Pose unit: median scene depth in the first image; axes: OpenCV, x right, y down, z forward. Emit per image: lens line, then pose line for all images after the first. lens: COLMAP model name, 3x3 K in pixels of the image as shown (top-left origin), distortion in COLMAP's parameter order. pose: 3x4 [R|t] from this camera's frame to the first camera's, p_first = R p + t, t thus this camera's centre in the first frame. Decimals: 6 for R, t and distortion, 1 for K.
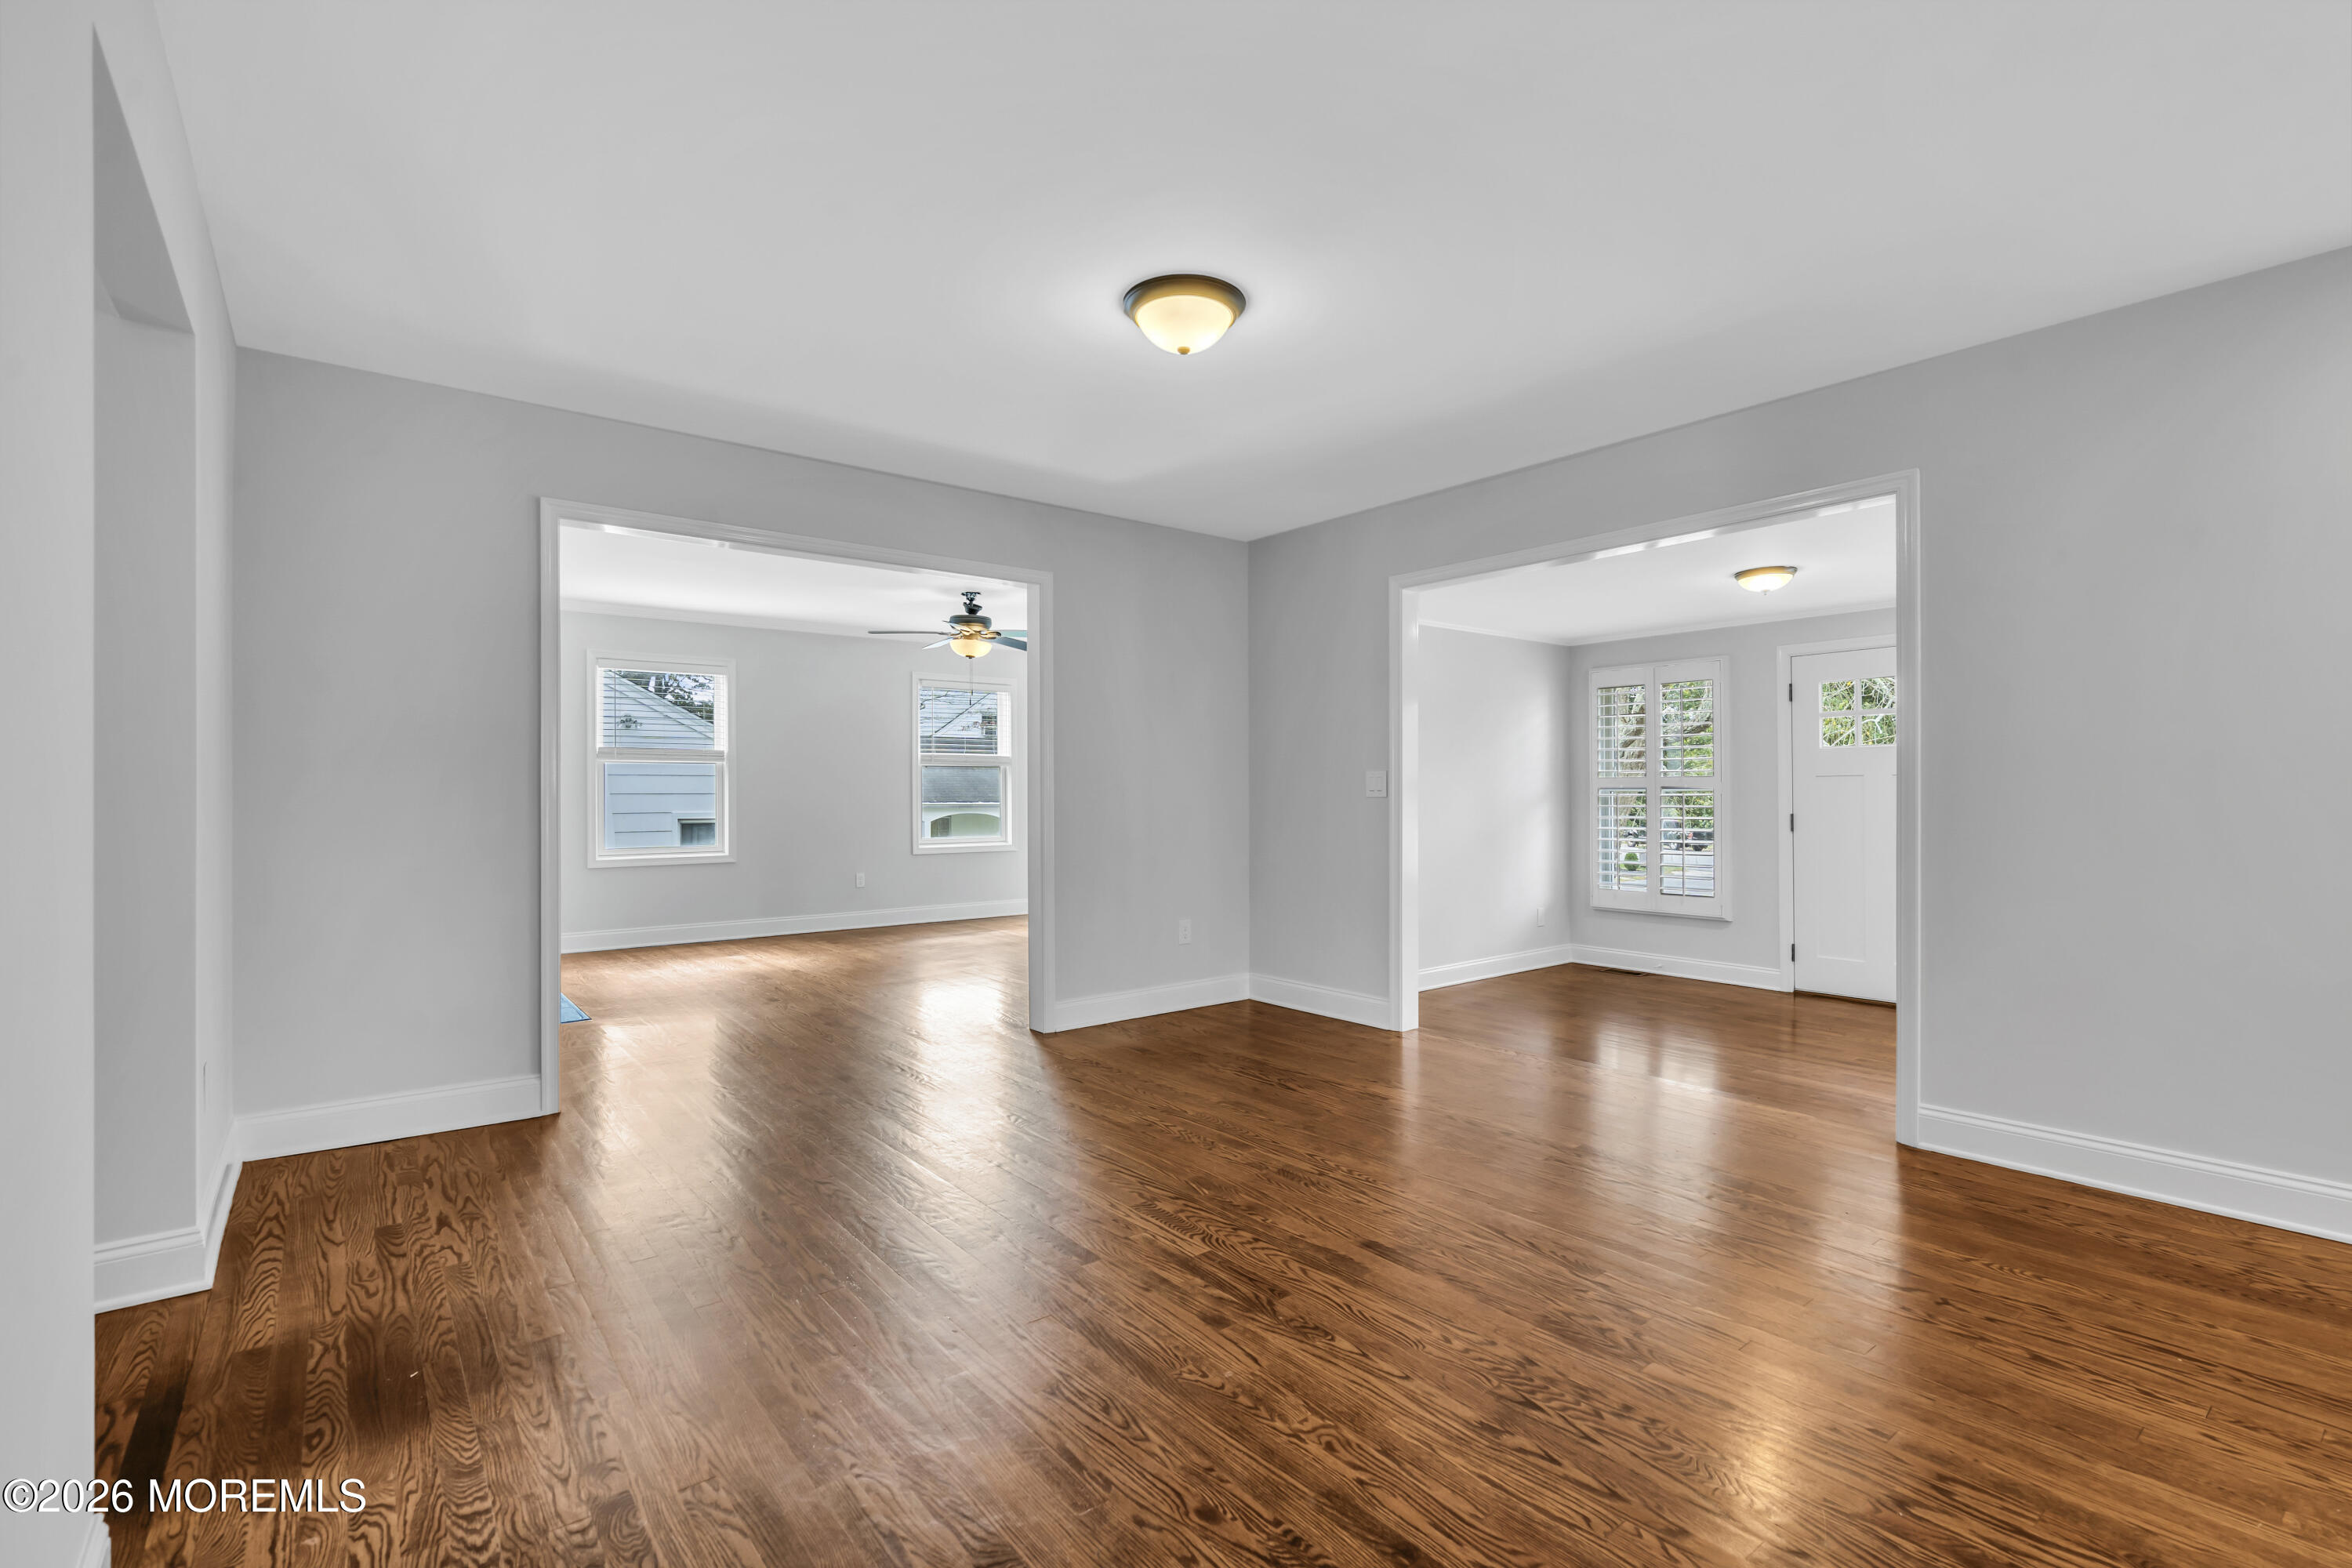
lens RADIAL K [[1072.9, 0, 1174.8], [0, 1072.9, 795.1], [0, 0, 1]] dist [-0.001606, 0.001066]
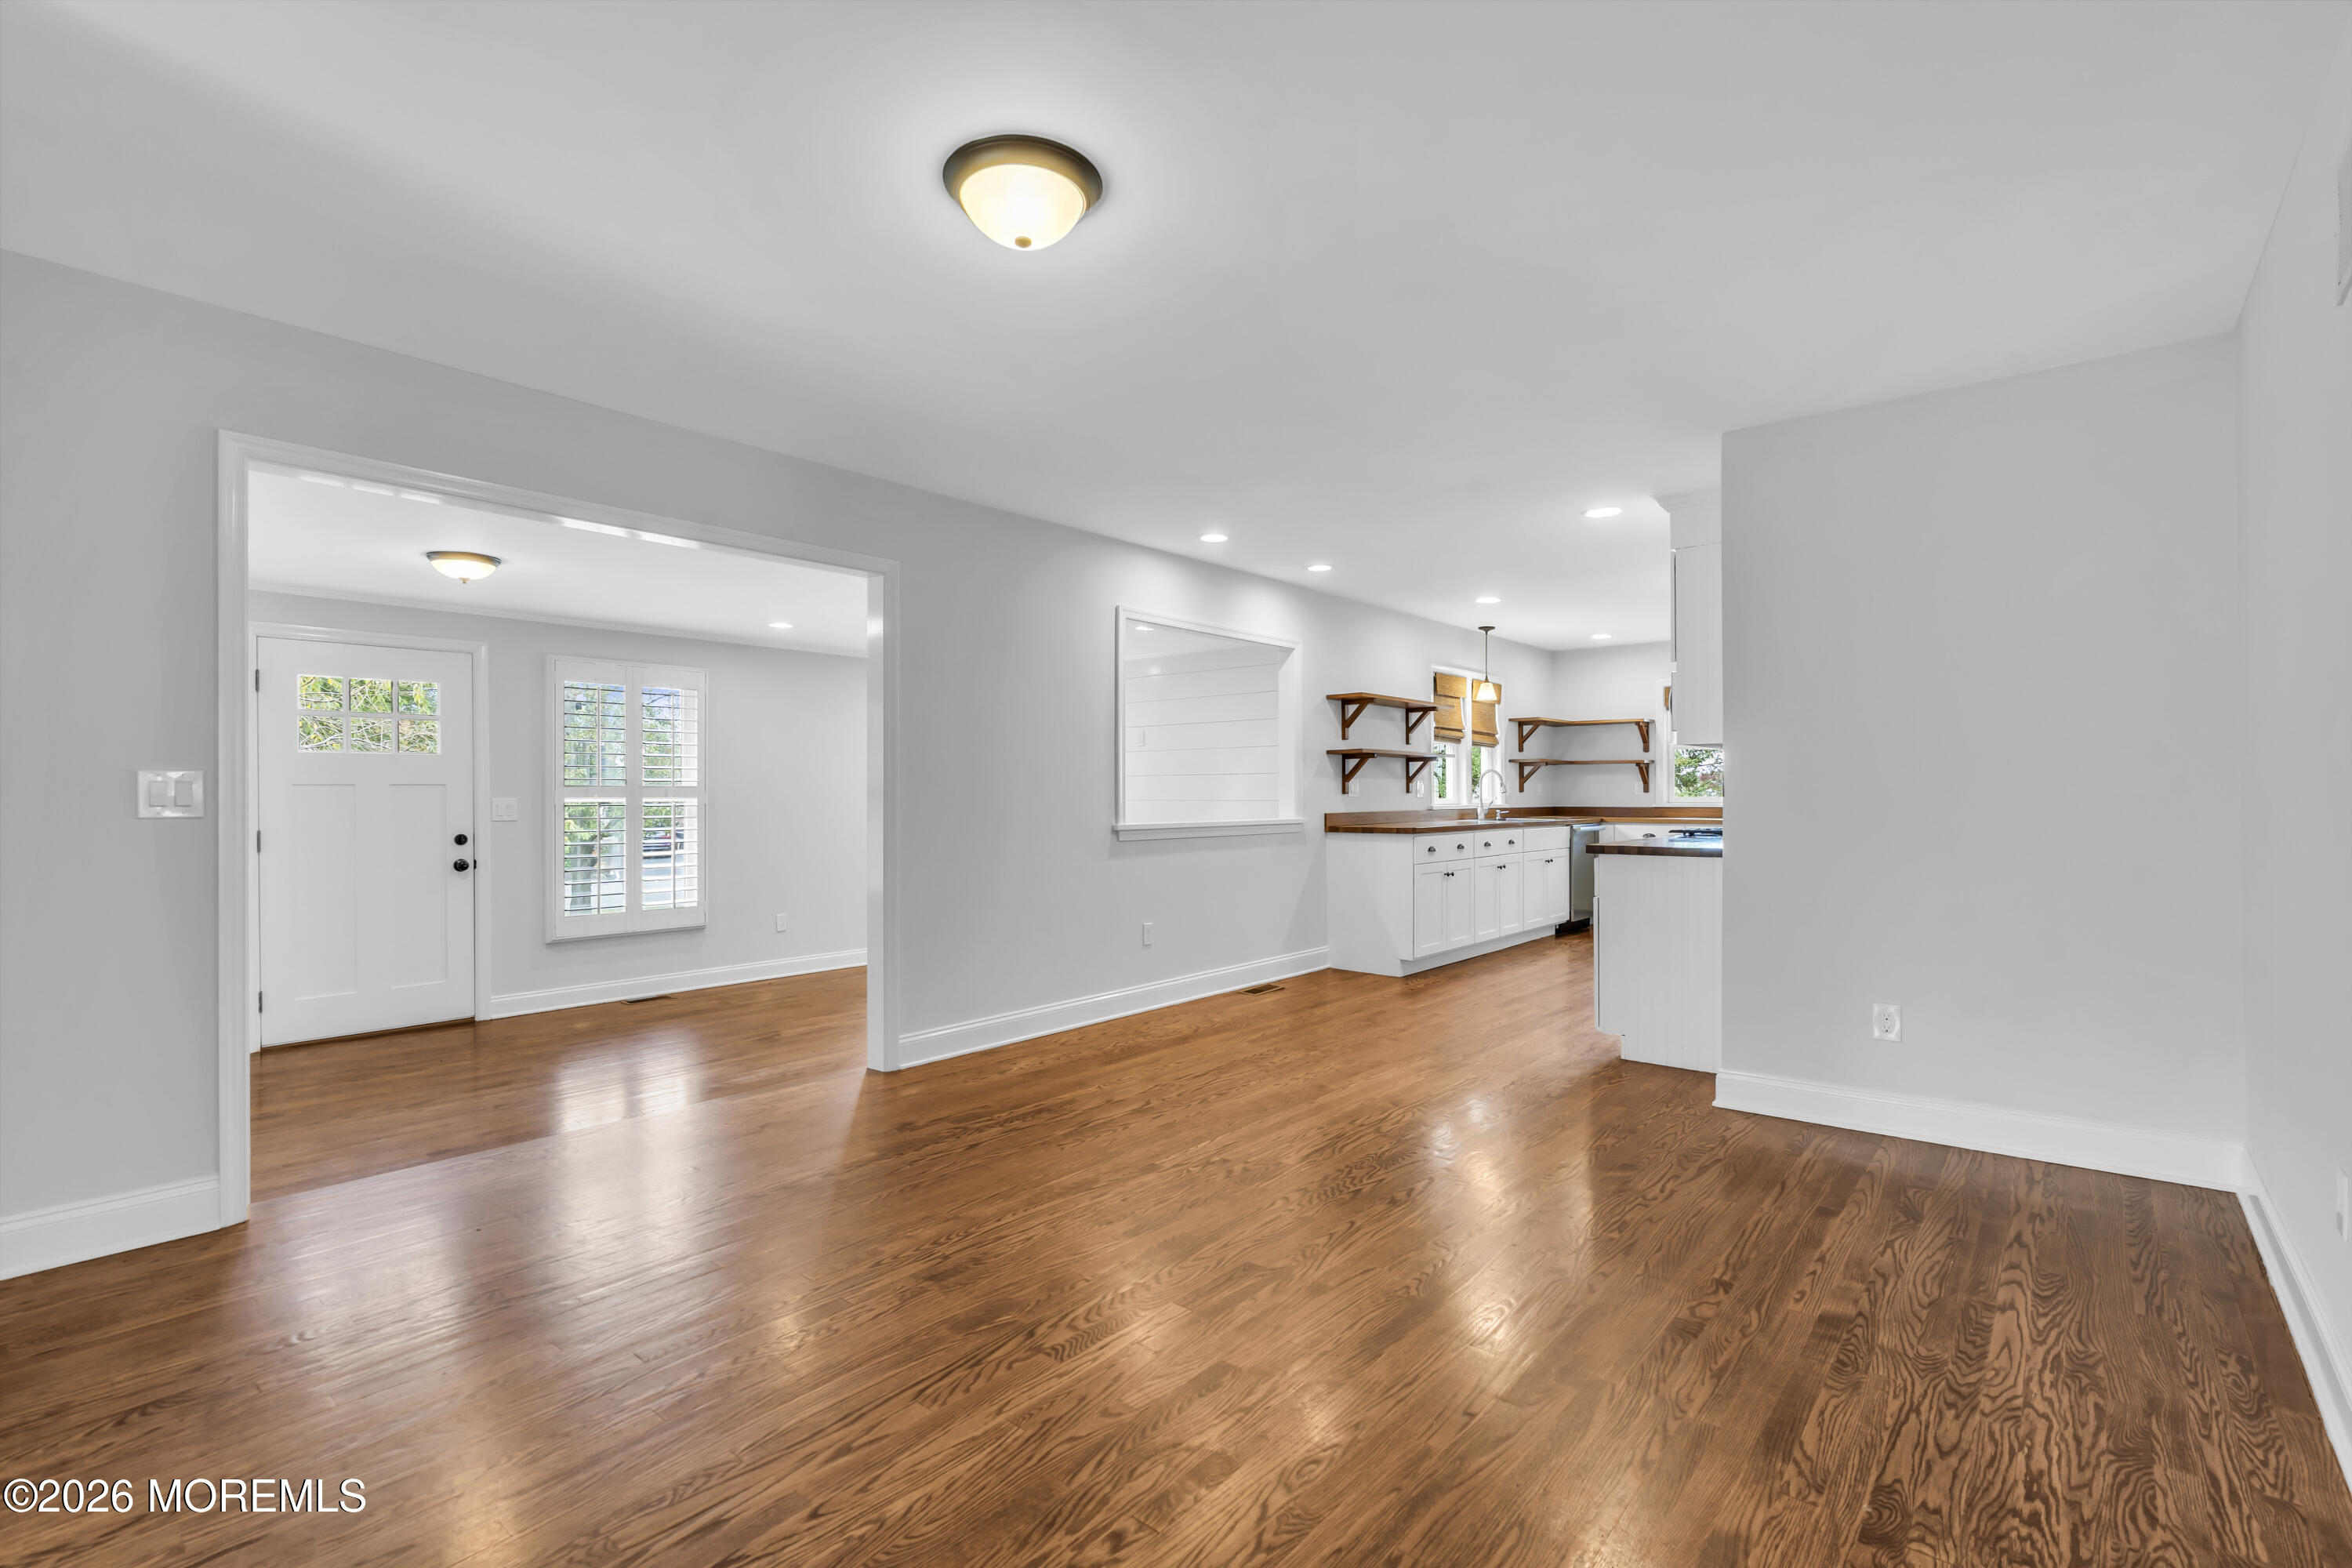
lens RADIAL K [[1072.9, 0, 1165.6], [0, 1072.9, 797.5], [0, 0, 1]] dist [-0.001606, 0.001066]
pose [[-0.204151, 0.002145, 0.978937, -0.993941], [0.002115, 0.999996, -0.001750, -0.015068], [-0.978937, 0.001713, -0.204155, 1.351569]]
